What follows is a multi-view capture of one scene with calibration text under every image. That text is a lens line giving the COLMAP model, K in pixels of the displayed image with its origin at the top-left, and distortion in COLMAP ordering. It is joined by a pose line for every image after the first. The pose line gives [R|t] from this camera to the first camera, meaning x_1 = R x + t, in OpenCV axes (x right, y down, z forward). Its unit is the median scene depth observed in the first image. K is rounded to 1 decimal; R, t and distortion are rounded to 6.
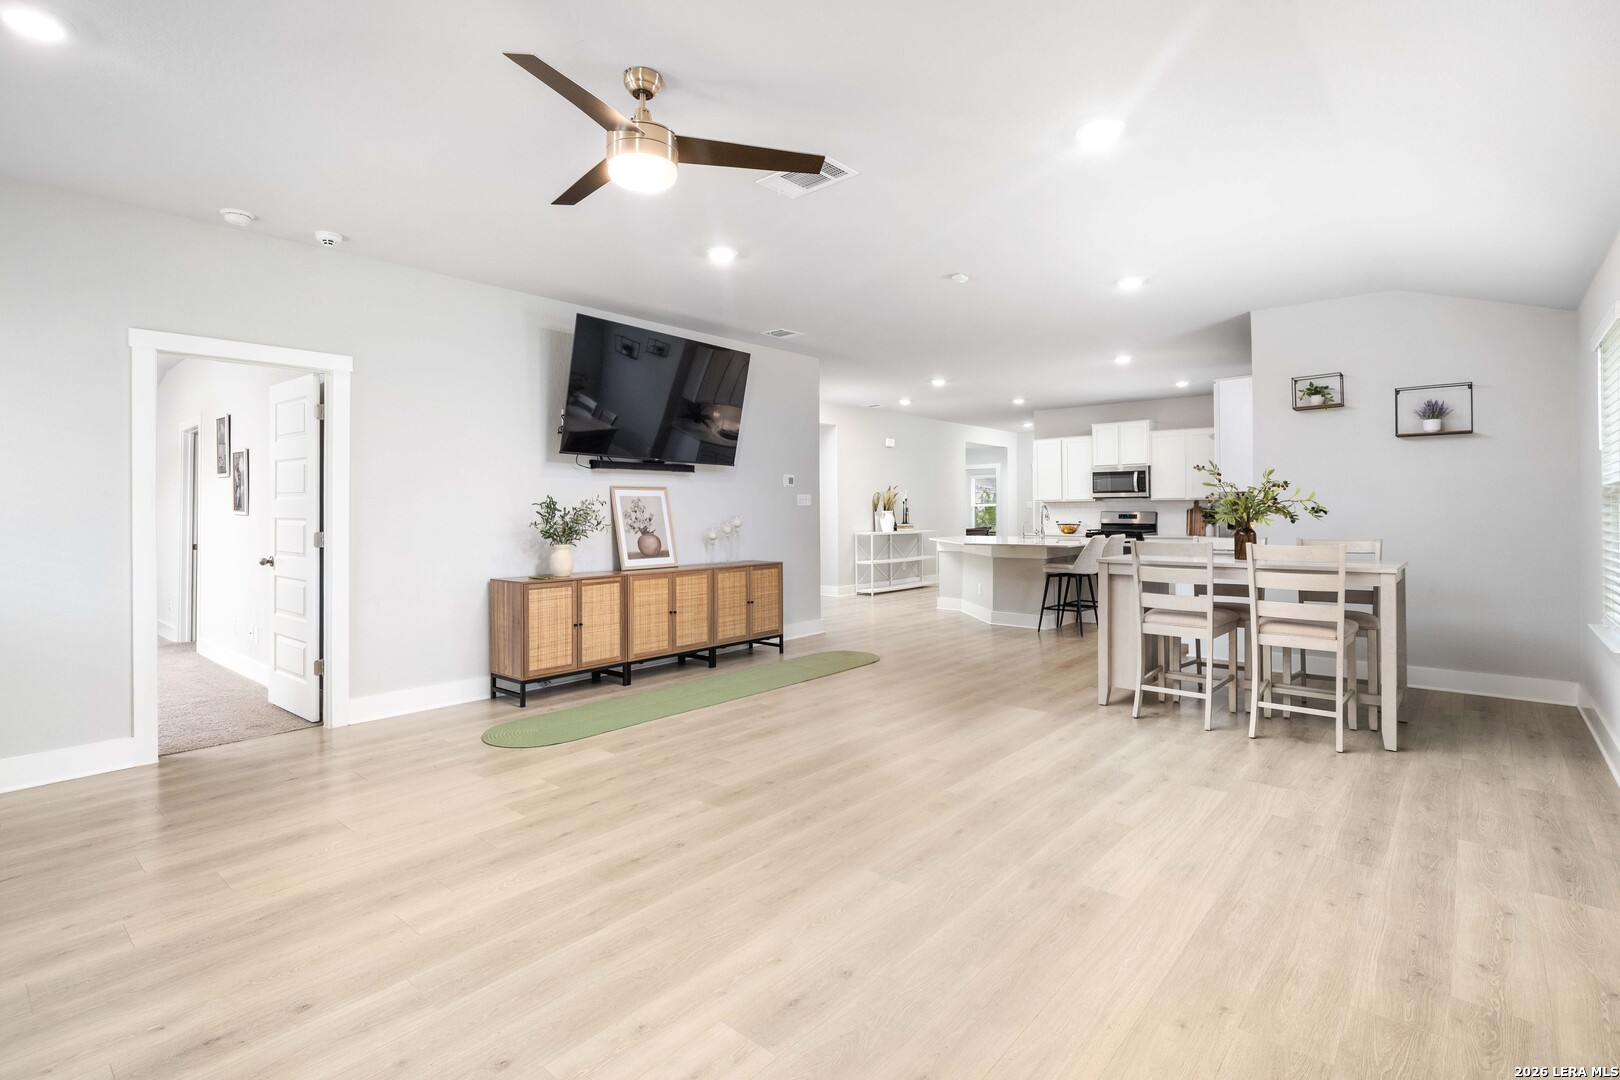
lens RADIAL K [[770.2, 0, 815.7], [0, 770.2, 523.4], [0, 0, 1]] dist [-0.011163, 0.002375]
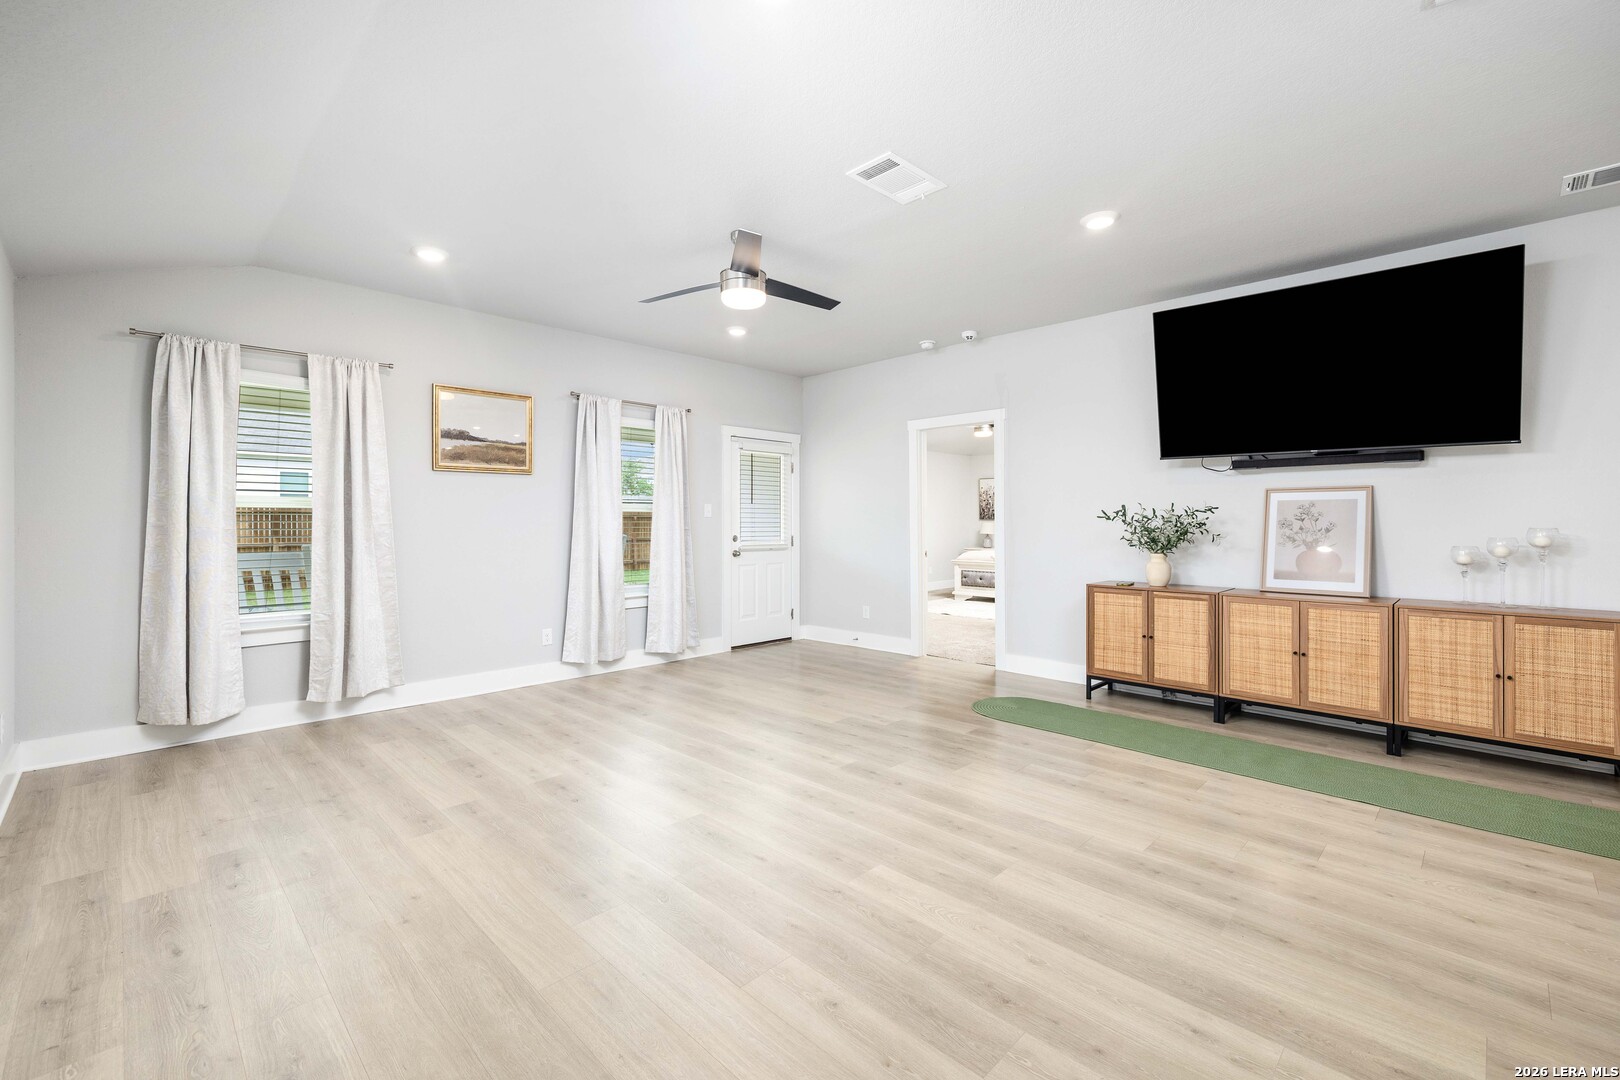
lens RADIAL K [[695.0, 0, 810.8], [0, 695.0, 534.8], [0, 0, 1]] dist [0.003564, -0.000095]
pose [[-0.076413, 0.027678, -0.996692, 0.559995], [-0.013692, 0.999491, 0.028805, -0.014981], [0.996982, 0.015848, -0.075995, 0.607290]]
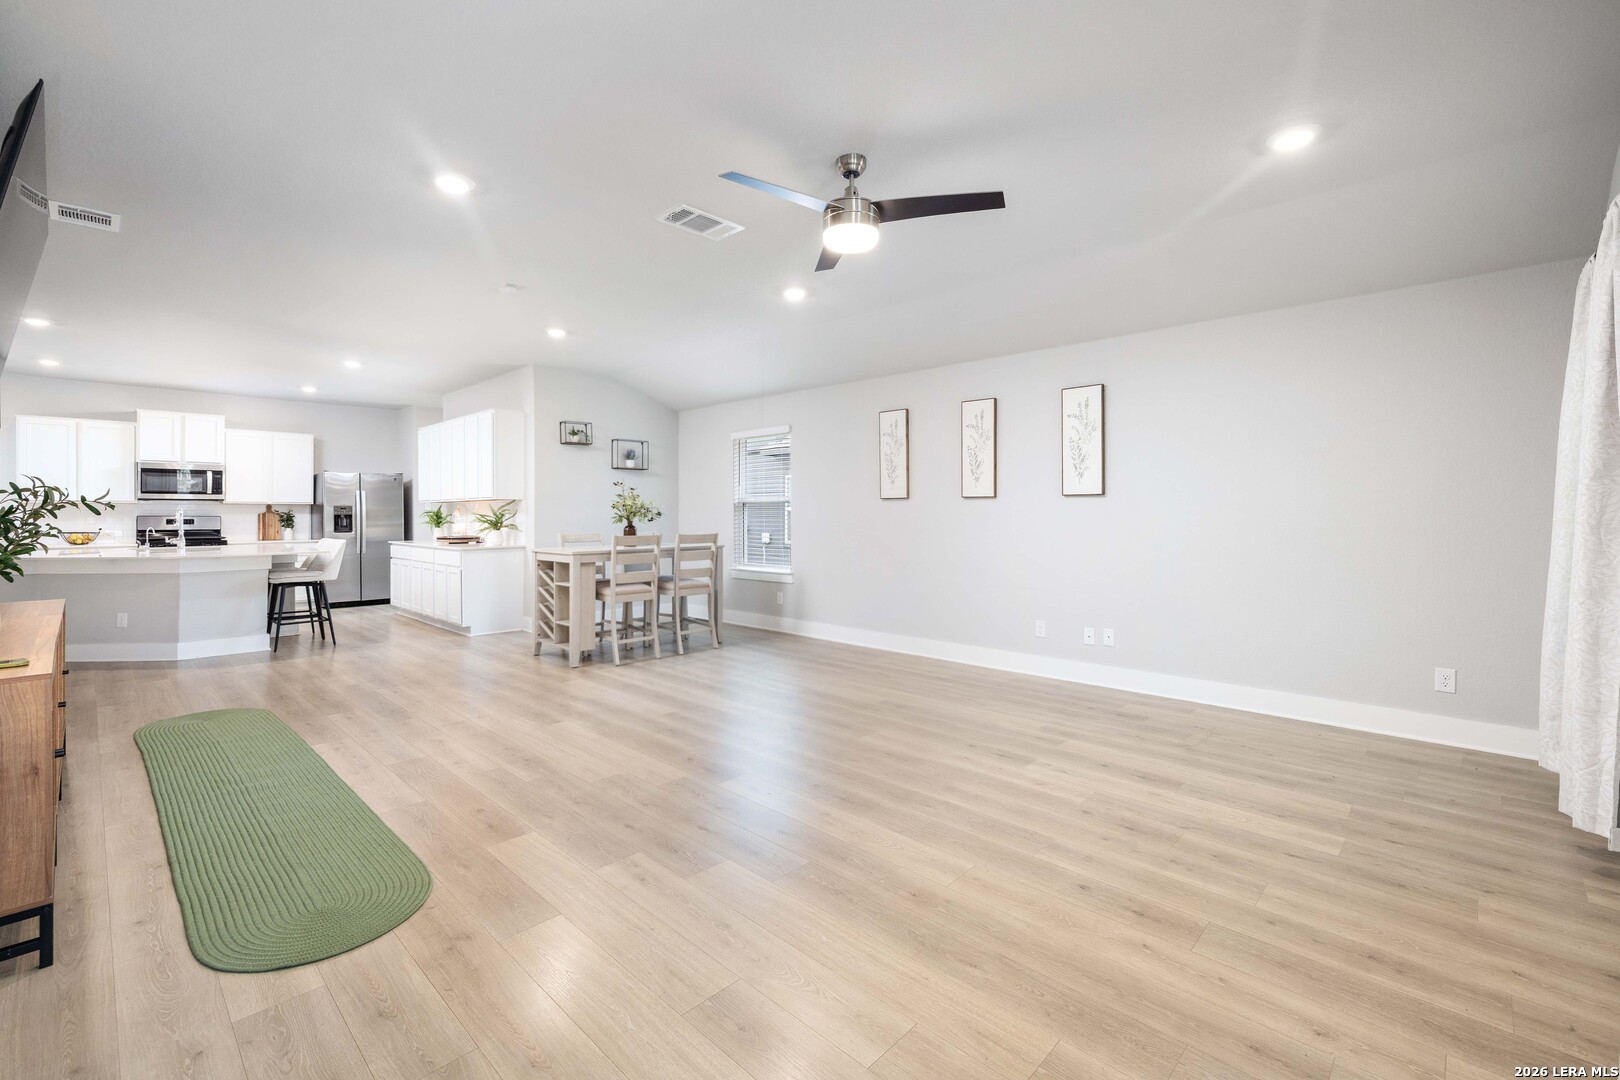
lens RADIAL K [[695.0, 0, 813.4], [0, 695.0, 524.0], [0, 0, 1]] dist [0.003564, -0.000095]
pose [[0.056455, -0.010417, 0.998351, -0.664718], [0.017057, 0.999810, 0.009467, -0.003480], [-0.998259, 0.016495, 0.056621, 0.489130]]
